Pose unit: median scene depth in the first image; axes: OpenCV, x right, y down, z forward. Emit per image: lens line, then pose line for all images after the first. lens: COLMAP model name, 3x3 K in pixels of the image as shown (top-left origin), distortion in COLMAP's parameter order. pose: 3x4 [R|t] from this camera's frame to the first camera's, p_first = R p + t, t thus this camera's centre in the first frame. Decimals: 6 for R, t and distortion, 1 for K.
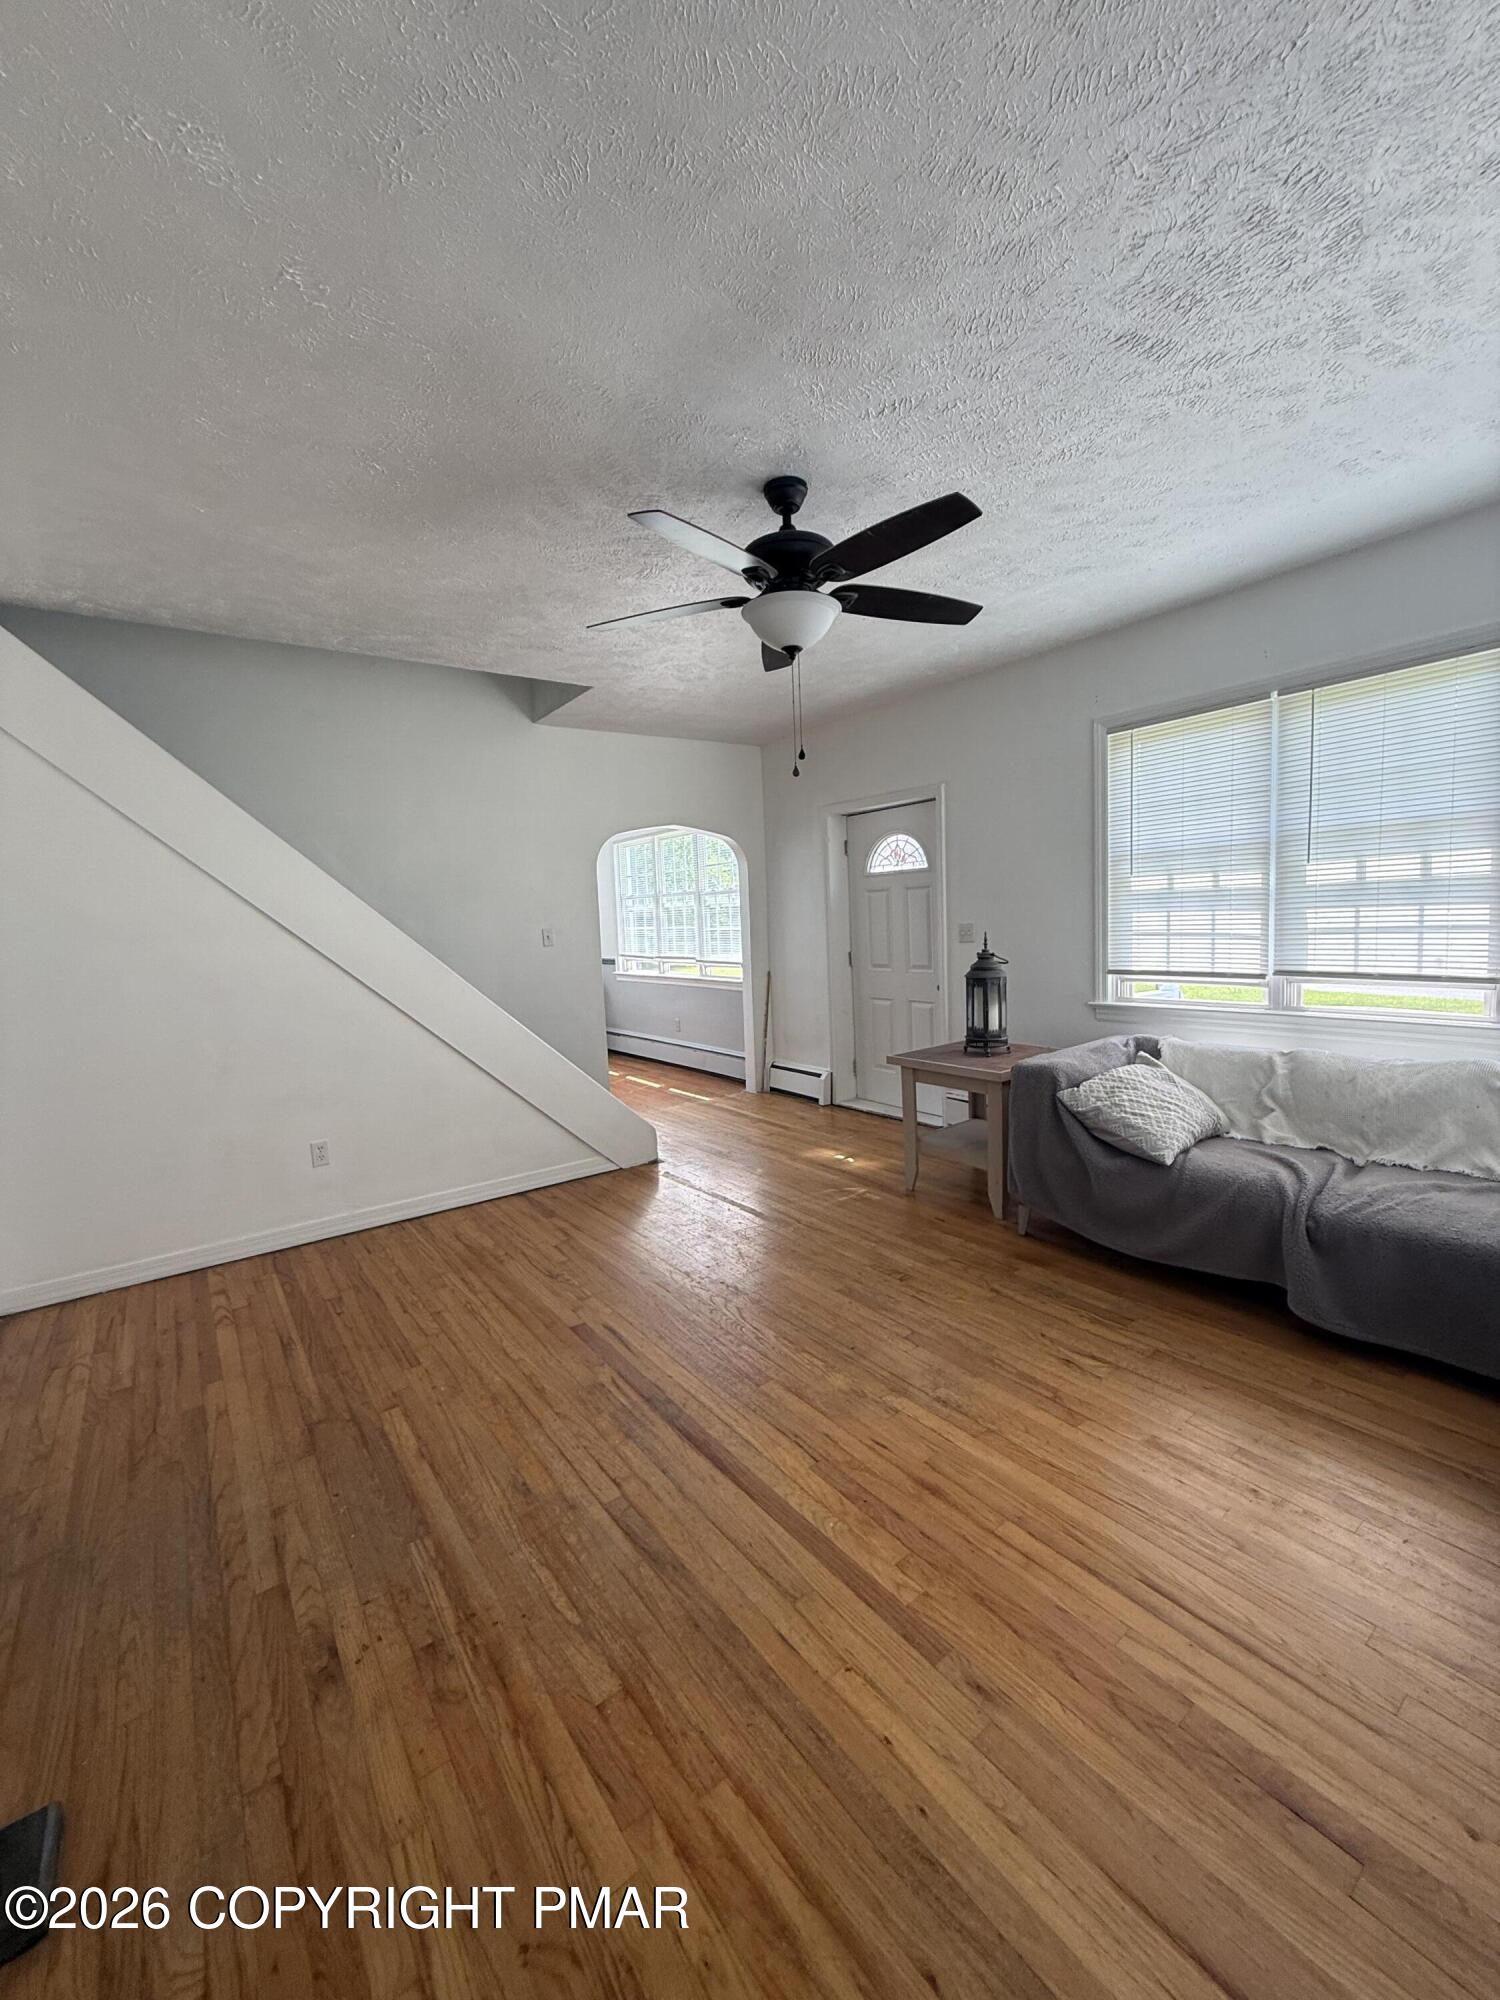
lens RADIAL K [[808.5, 0, 757.3], [0, 808.5, 996.8], [0, 0, 1]] dist [0.000909, 0.000203]
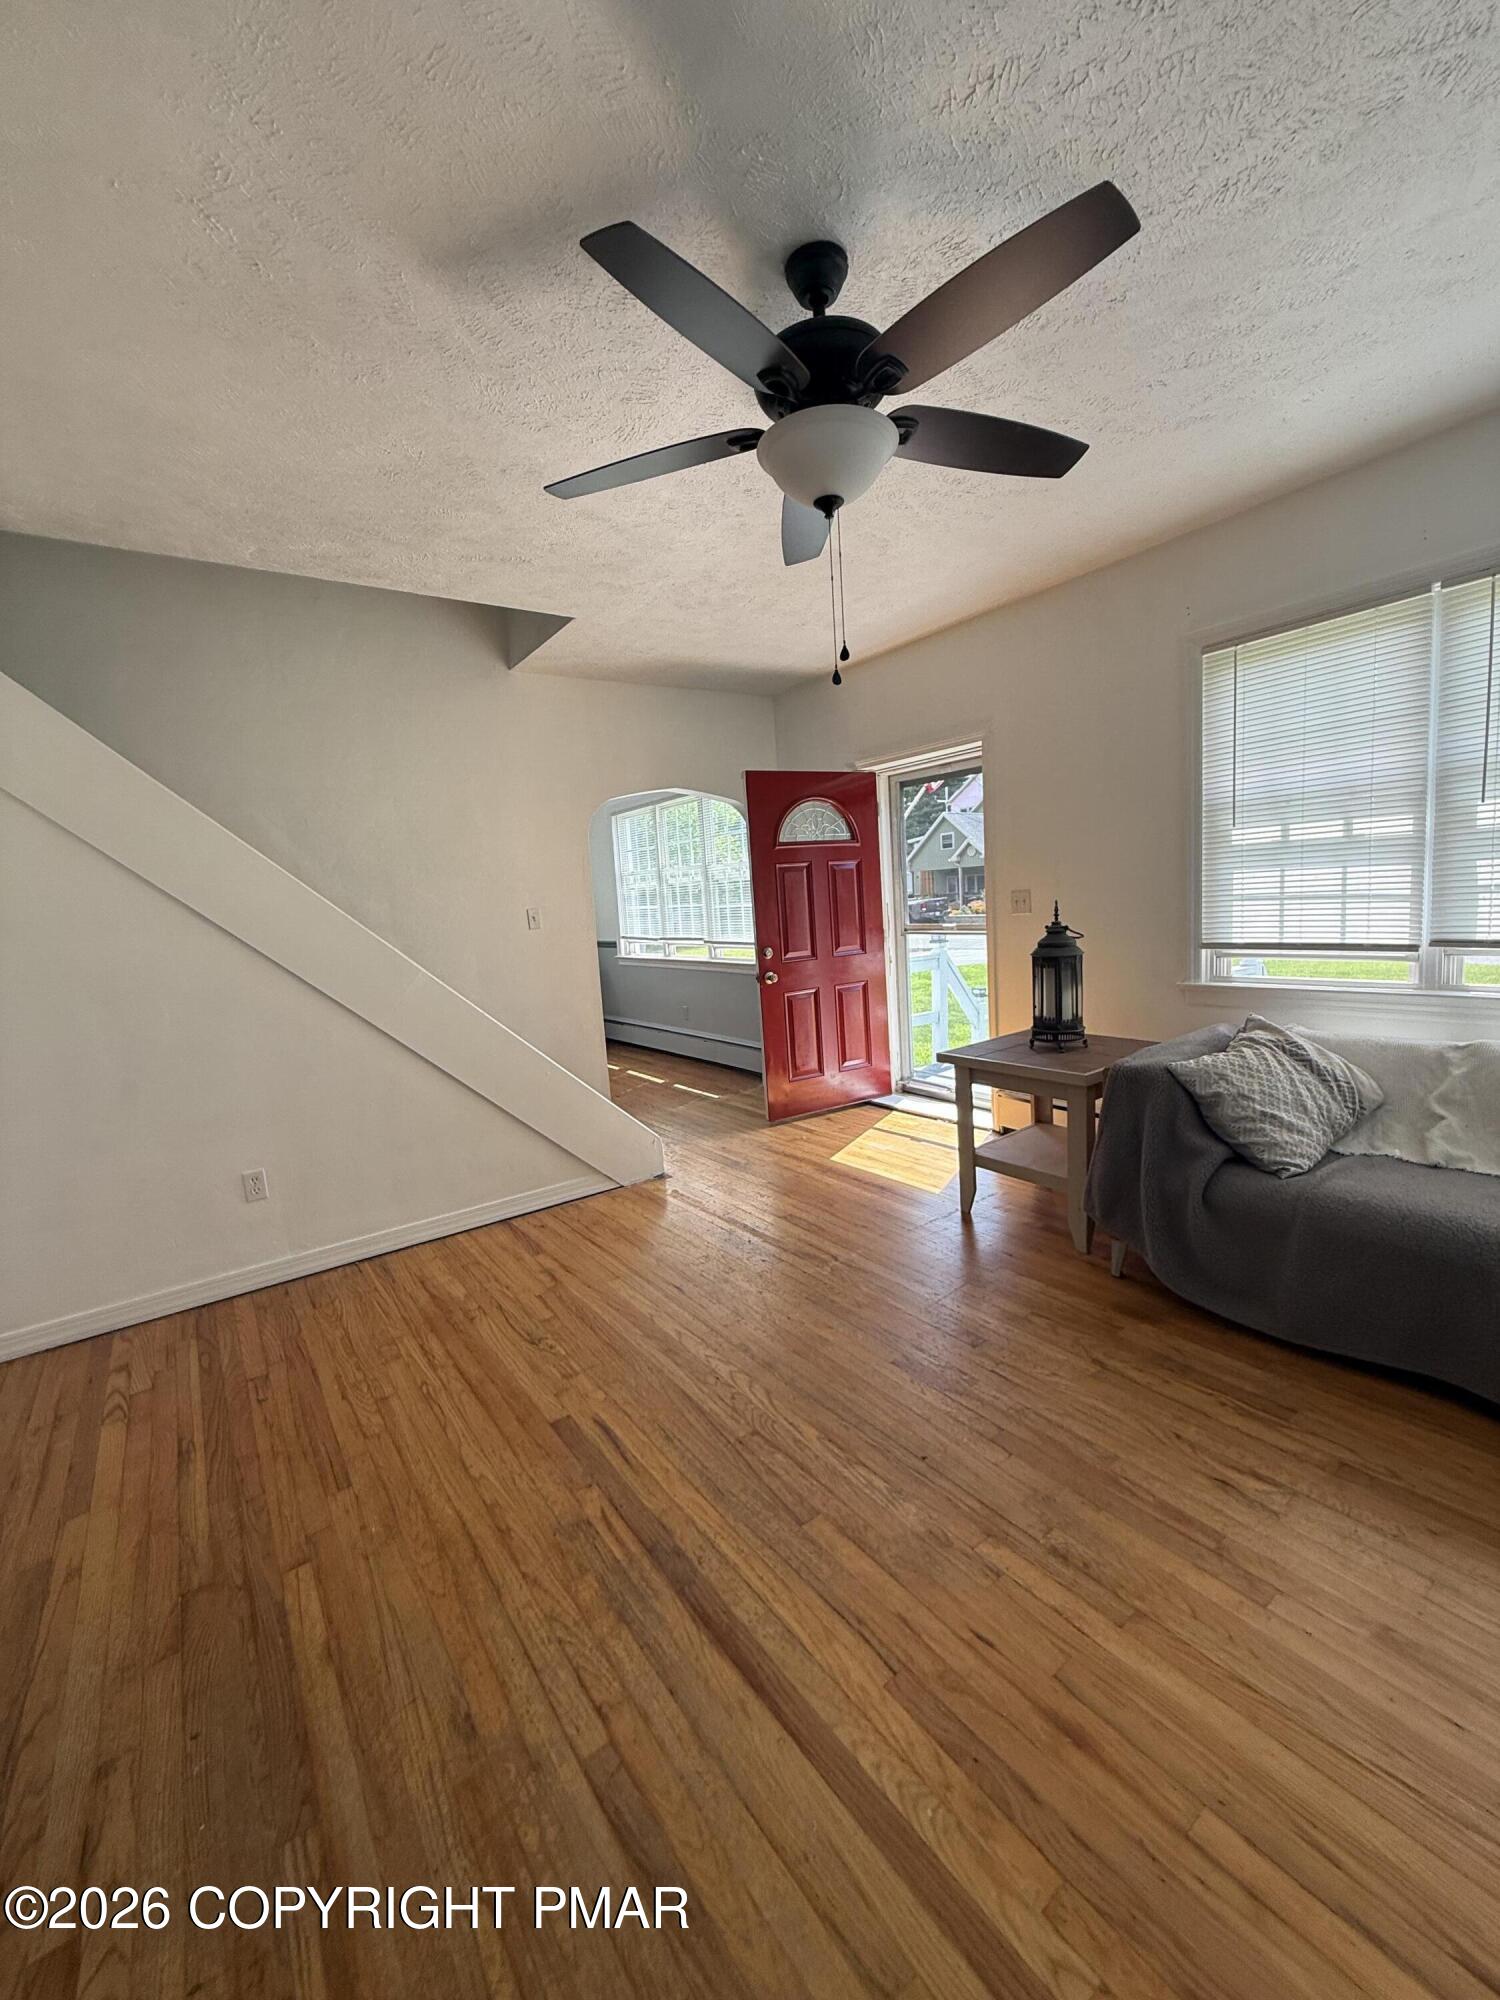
lens RADIAL K [[808.5, 0, 755.9], [0, 808.5, 993.3], [0, 0, 1]] dist [0.000909, 0.000203]
pose [[0.999708, -0.019439, -0.014341, -0.009061], [0.019753, 0.999561, 0.022082, -0.007668], [0.013906, -0.022359, 0.999653, 0.131991]]
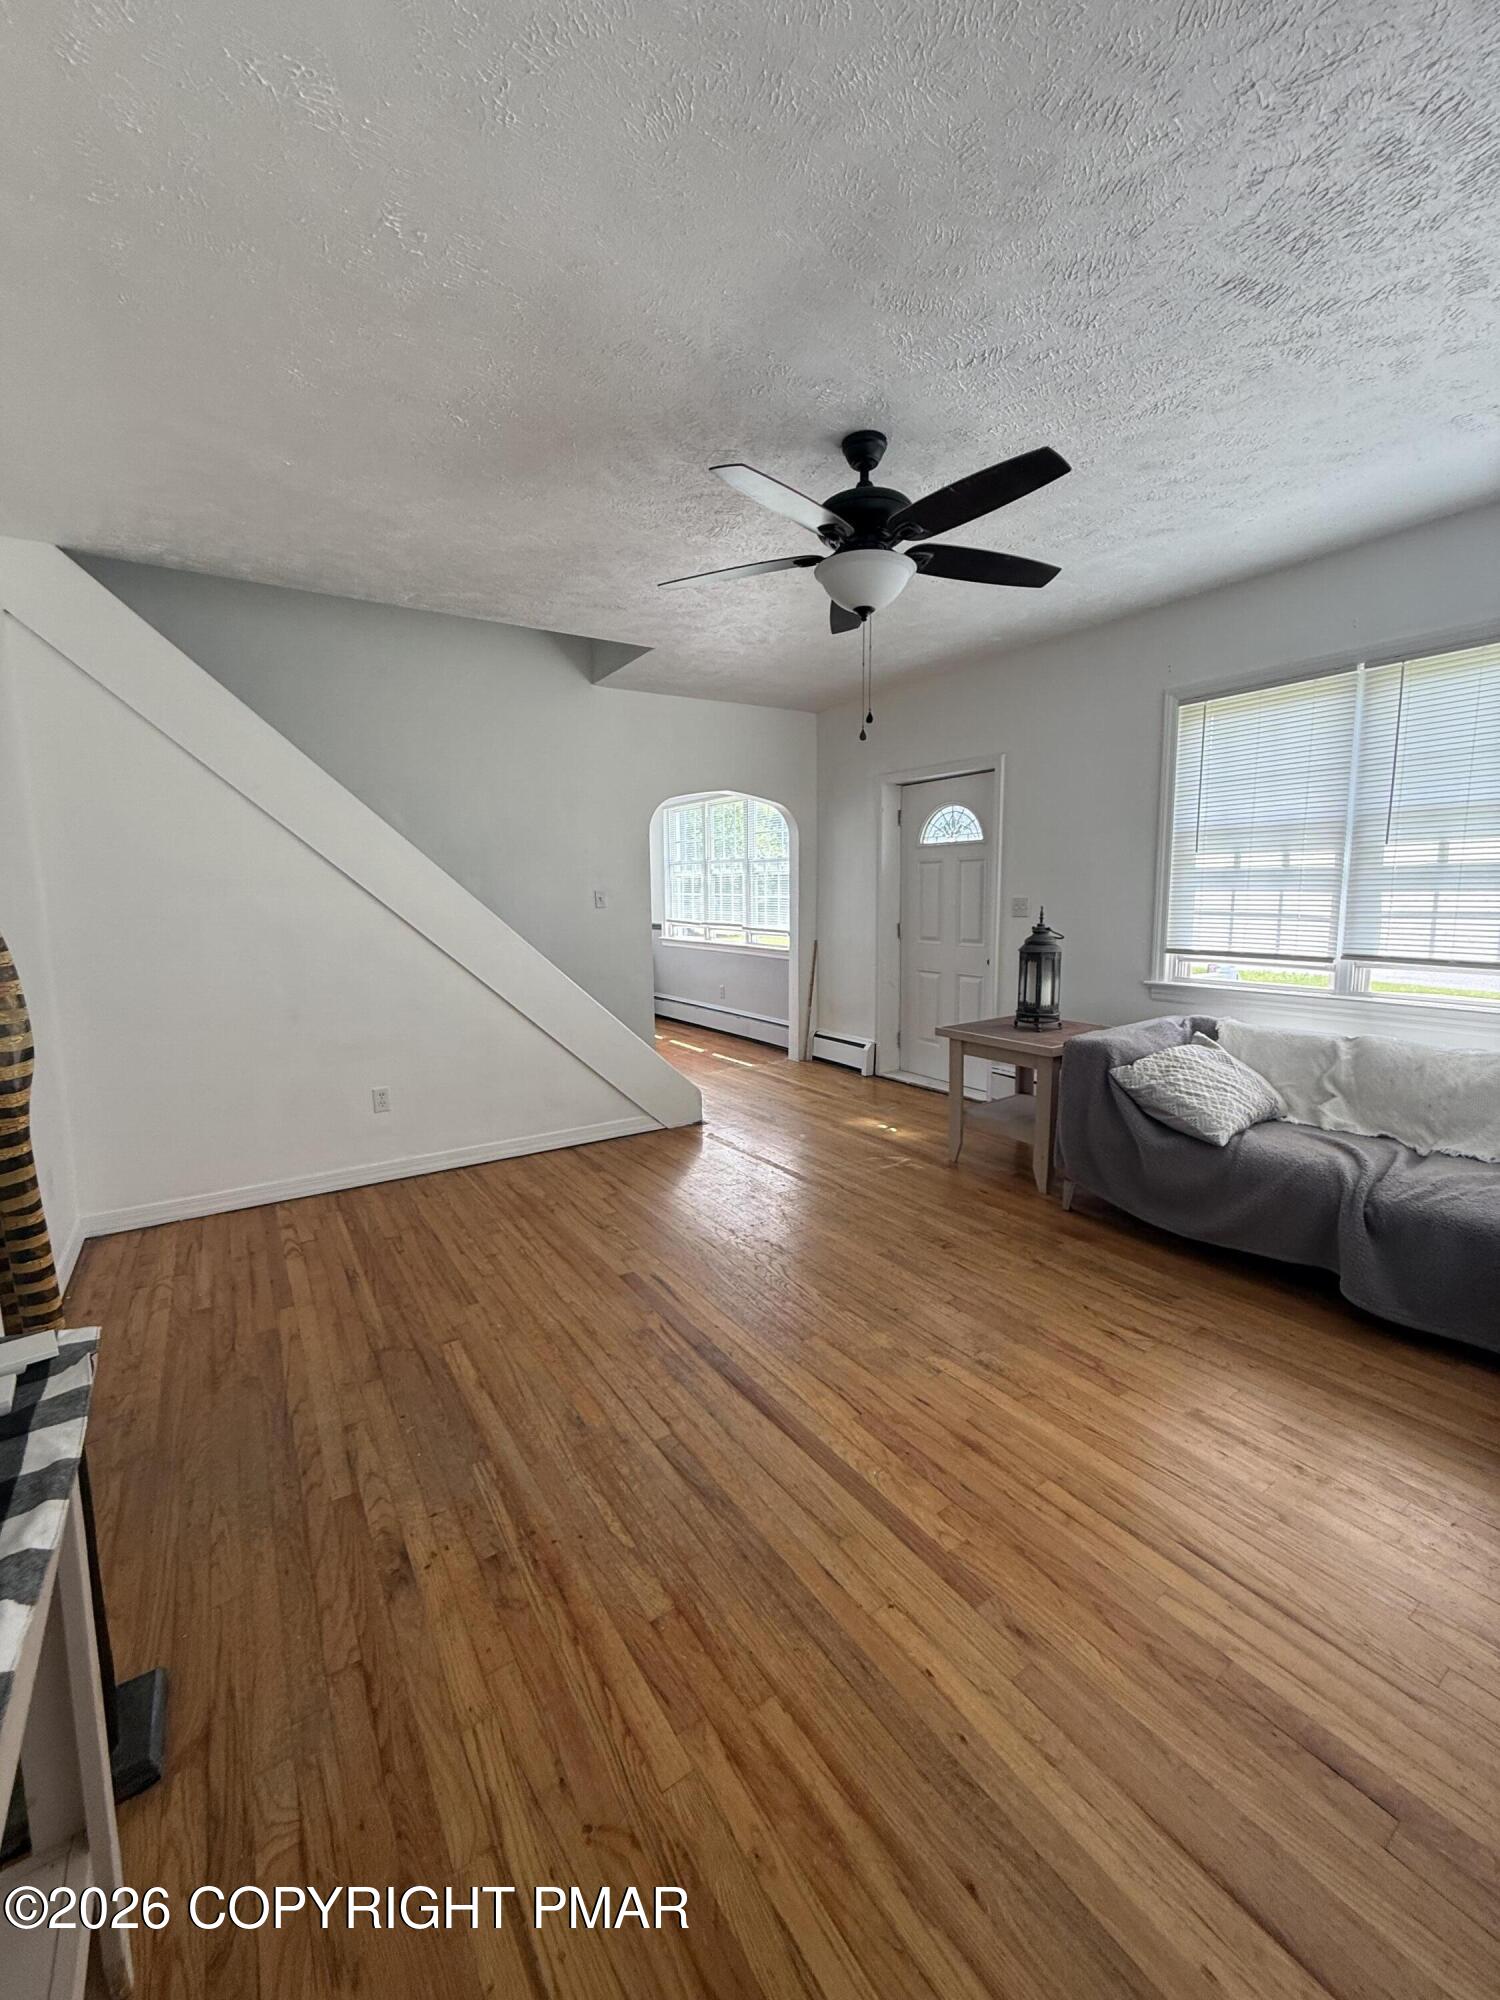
lens RADIAL K [[808.5, 0, 756.8], [0, 808.5, 997.8], [0, 0, 1]] dist [0.000909, 0.000203]
pose [[0.998246, 0.036656, -0.046489, -0.011708], [-0.034947, 0.998702, 0.037051, 0.005629], [0.047787, -0.035362, 0.998231, -0.005049]]
